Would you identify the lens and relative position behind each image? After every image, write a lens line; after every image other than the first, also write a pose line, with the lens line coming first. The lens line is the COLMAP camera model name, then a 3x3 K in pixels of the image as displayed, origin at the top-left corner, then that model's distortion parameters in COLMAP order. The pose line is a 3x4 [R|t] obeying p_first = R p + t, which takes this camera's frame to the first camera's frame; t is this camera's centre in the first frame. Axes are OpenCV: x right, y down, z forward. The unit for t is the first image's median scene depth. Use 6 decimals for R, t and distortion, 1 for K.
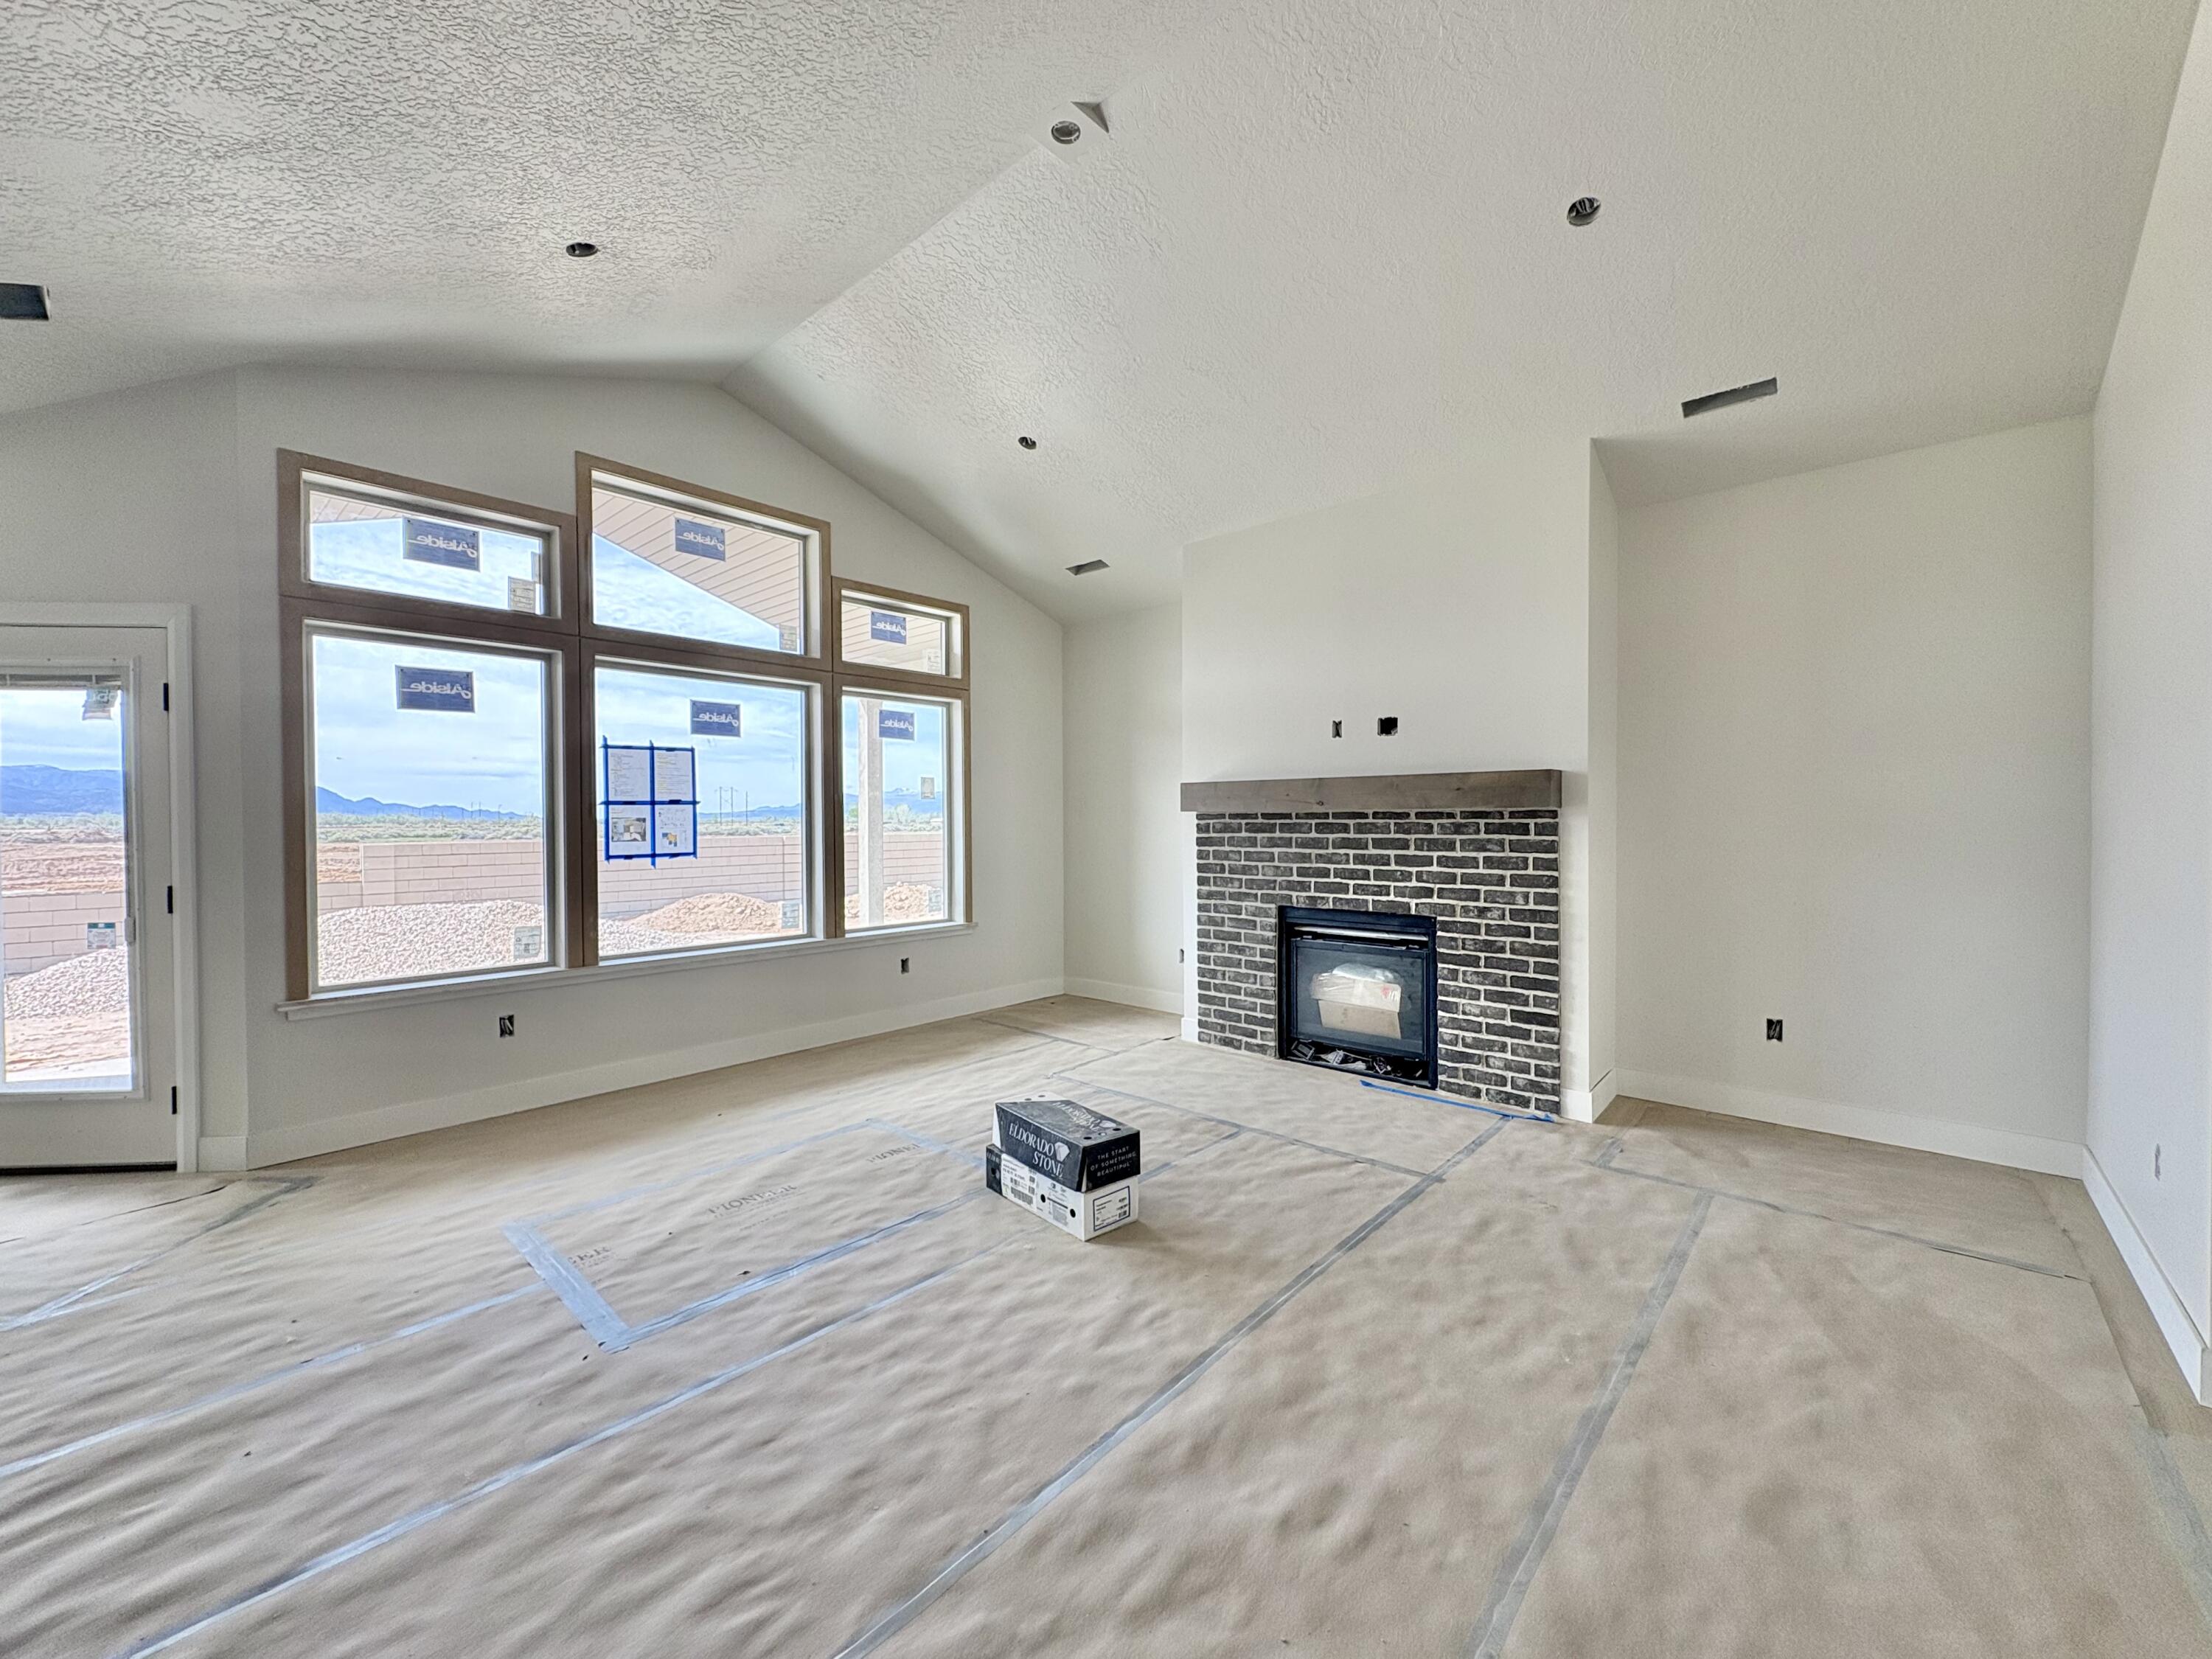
lens RADIAL K [[875.3, 0, 1108.3], [0, 875.3, 831.4], [0, 0, 1]] dist [0.000098, 0.000199]
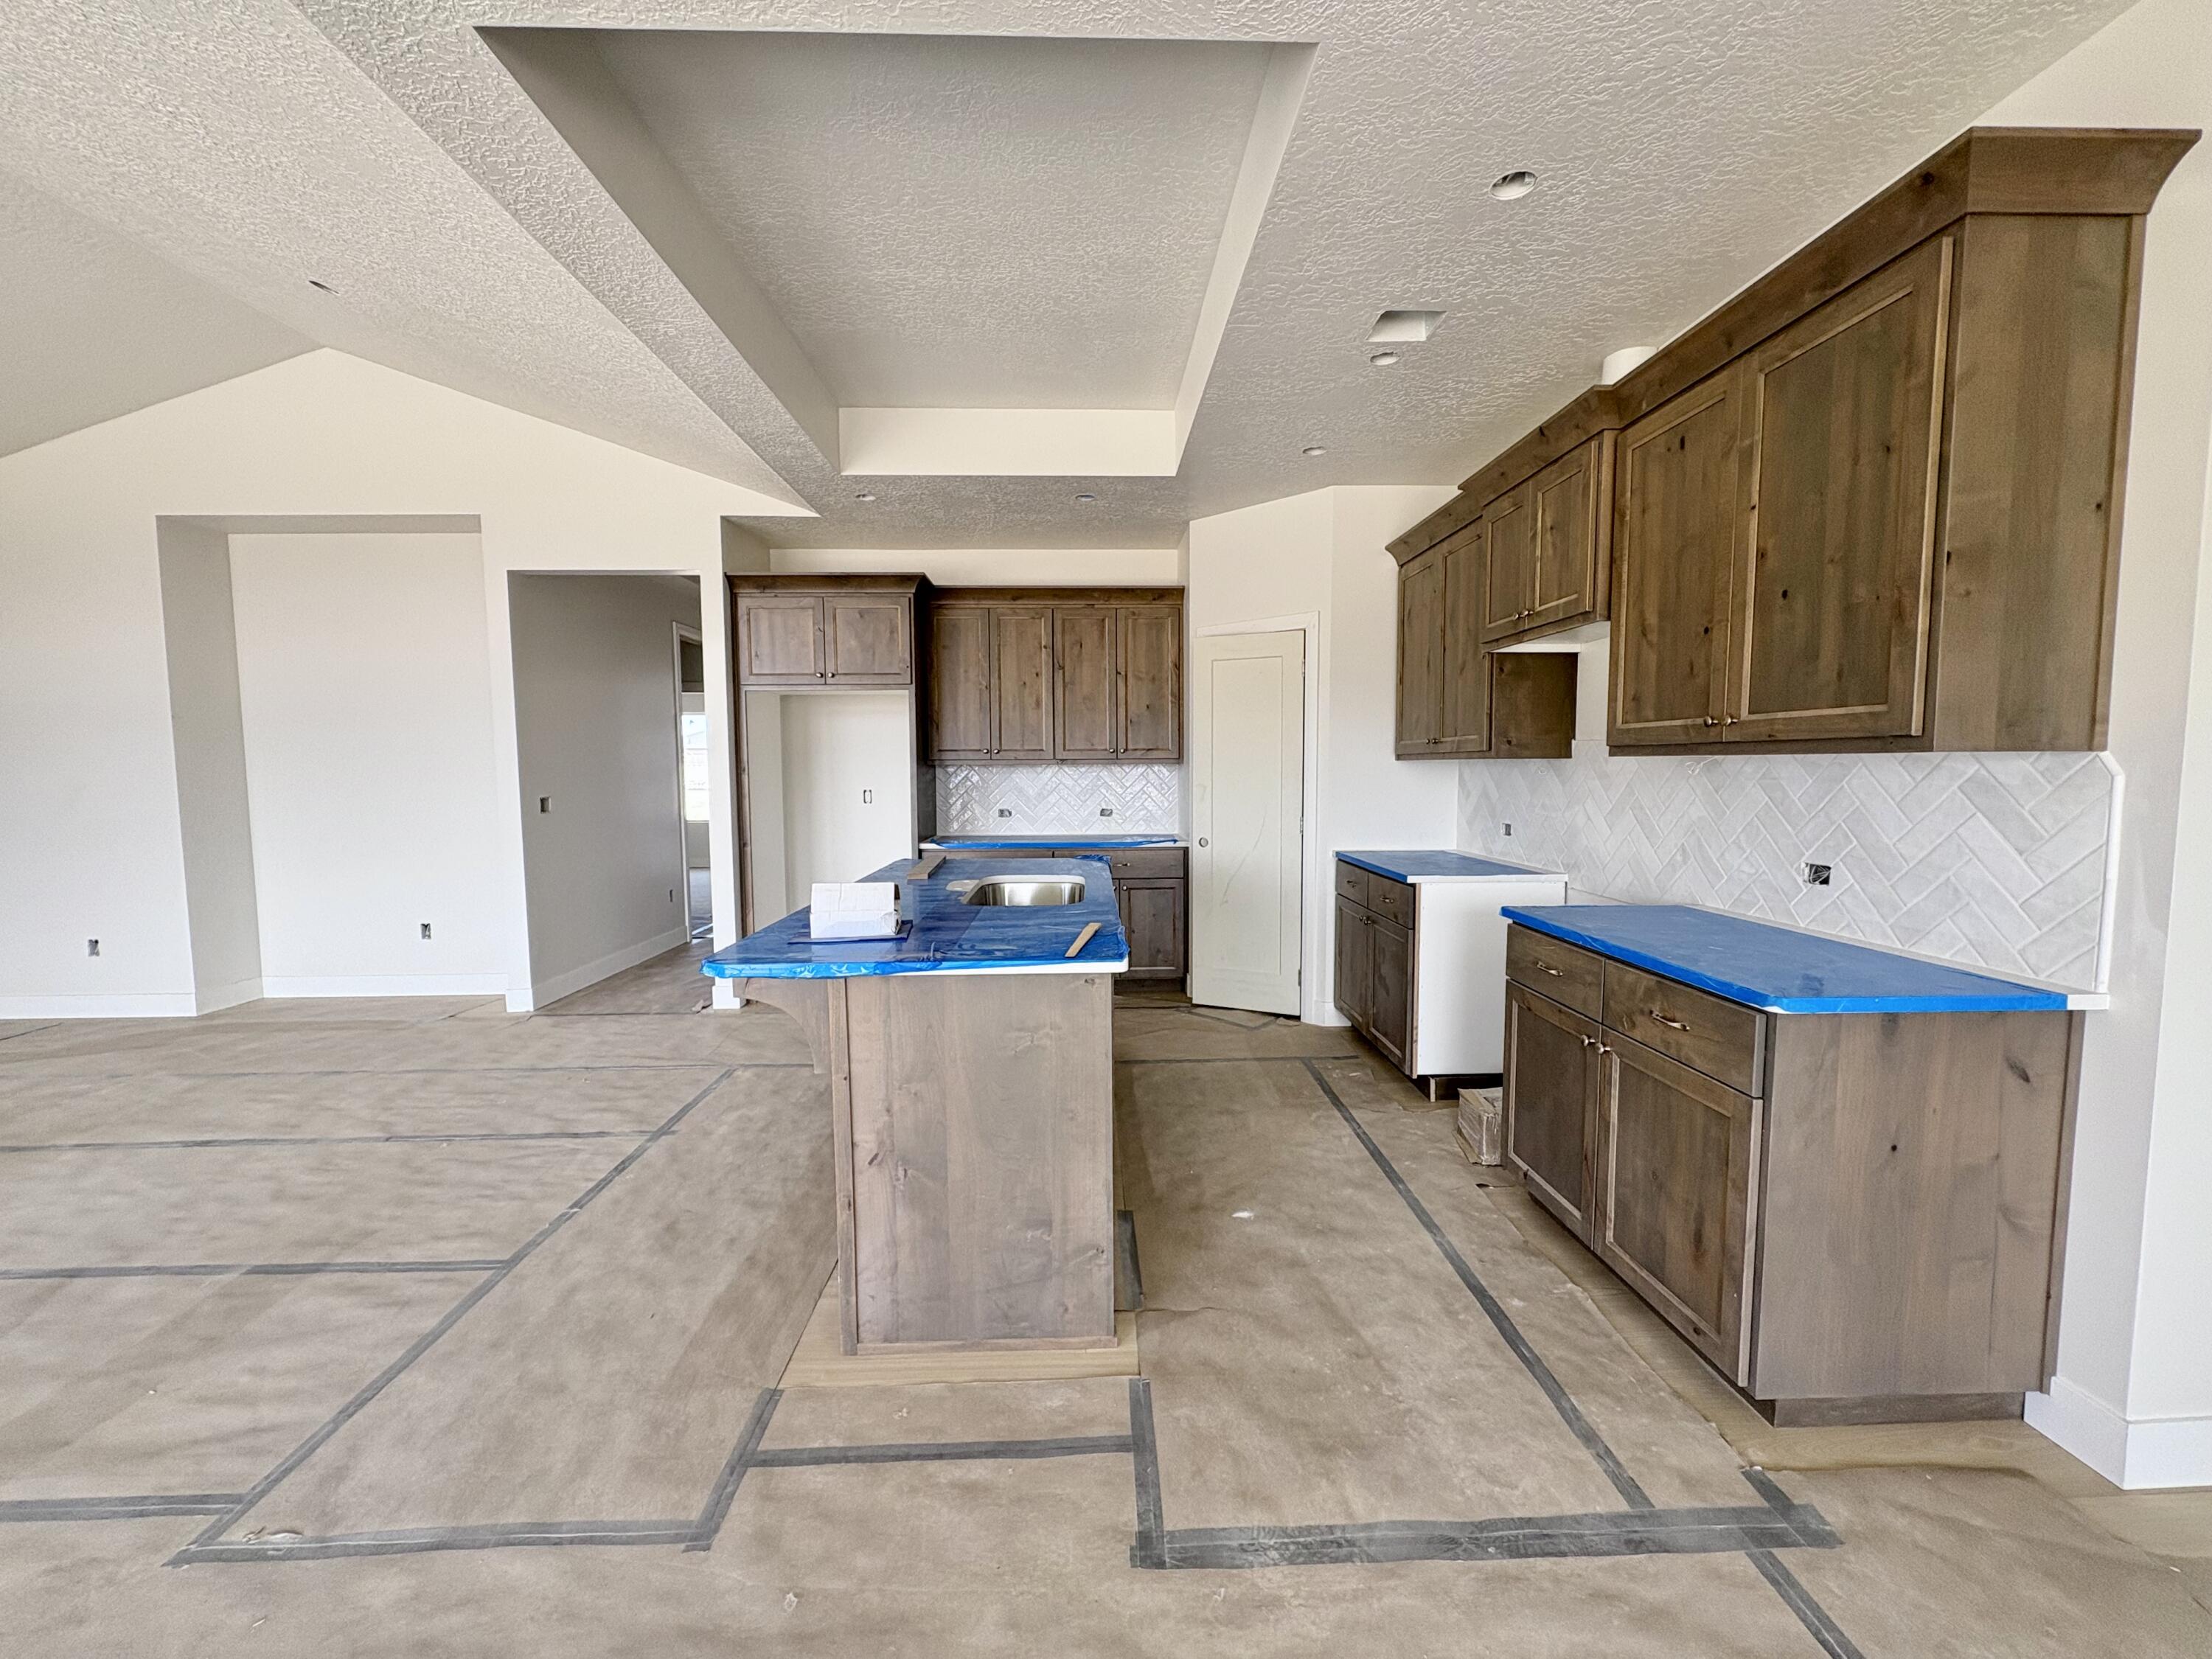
lens RADIAL K [[875.3, 0, 1107.9], [0, 875.3, 828.8], [0, 0, 1]] dist [0.000098, 0.000199]
pose [[-0.686303, -0.044328, 0.725964, -1.121793], [0.020563, 0.996559, 0.080290, -0.013460], [-0.727025, 0.070032, -0.683030, 0.372755]]
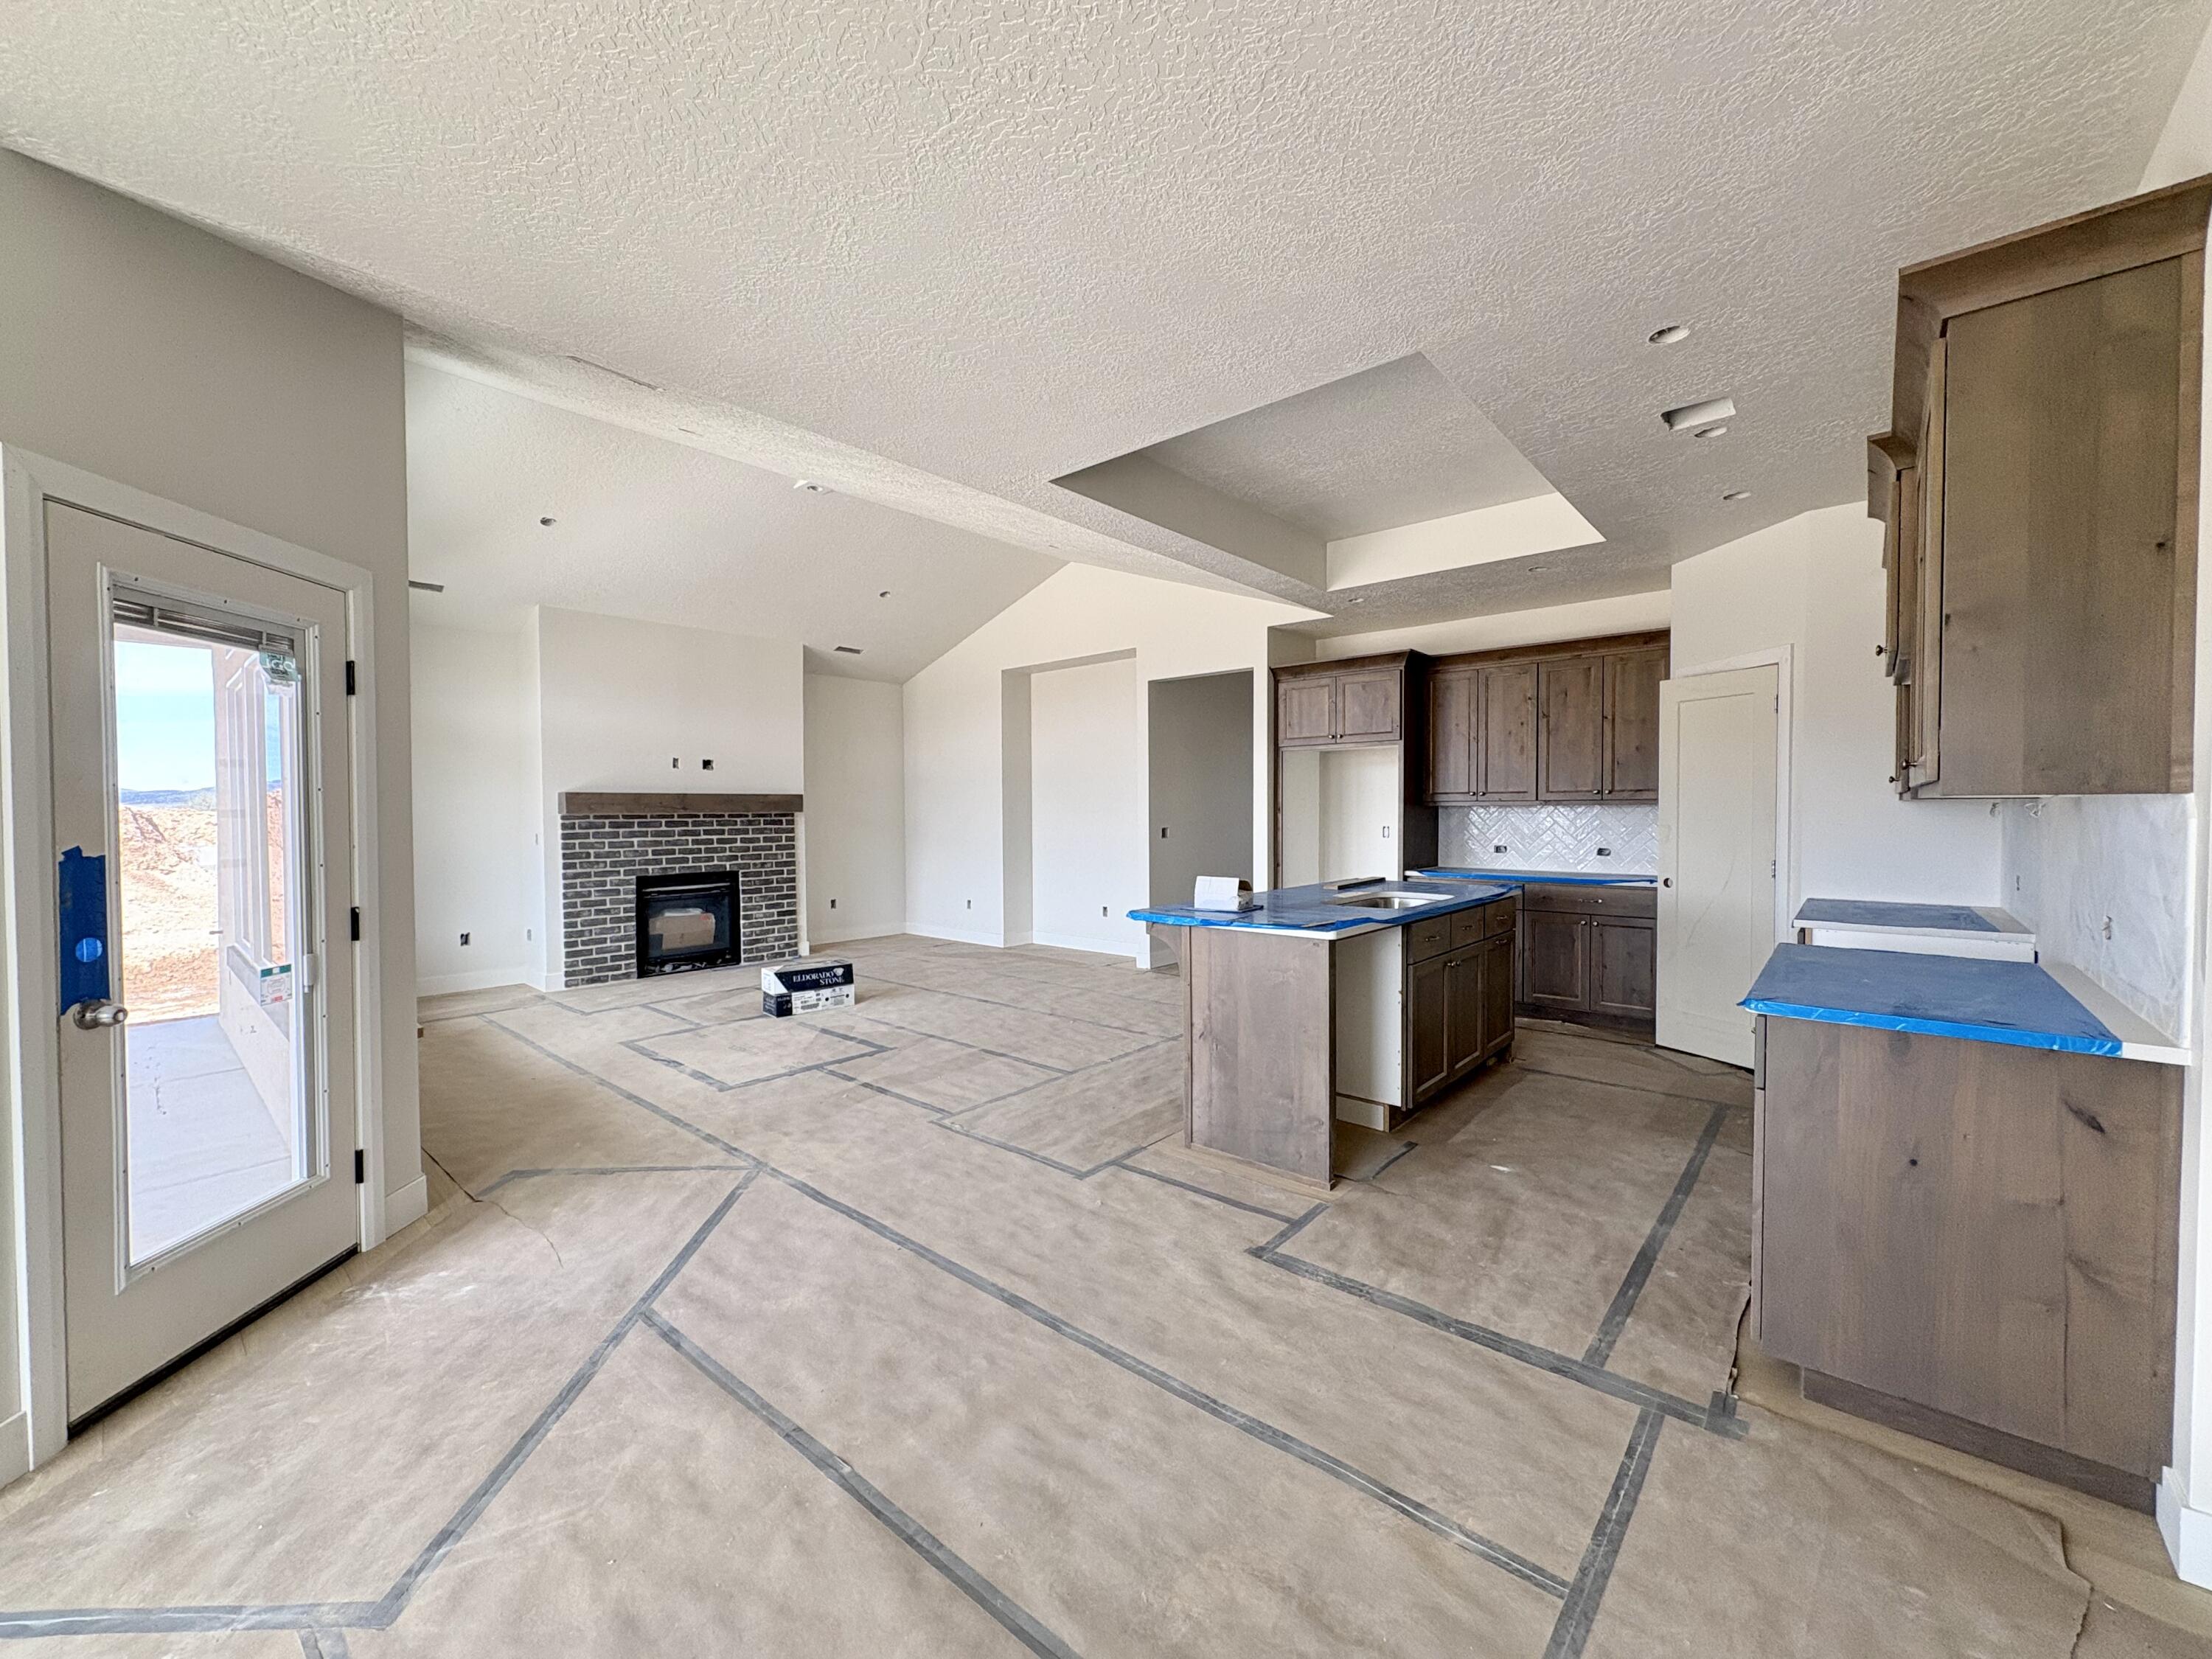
lens RADIAL K [[875.3, 0, 1107.0], [0, 875.3, 829.4], [0, 0, 1]] dist [0.000098, 0.000199]
pose [[-0.008995, -0.019081, 0.999777, -1.527379], [0.021297, 0.999587, 0.019269, -0.008965], [-0.999733, 0.021466, -0.008585, 0.239577]]
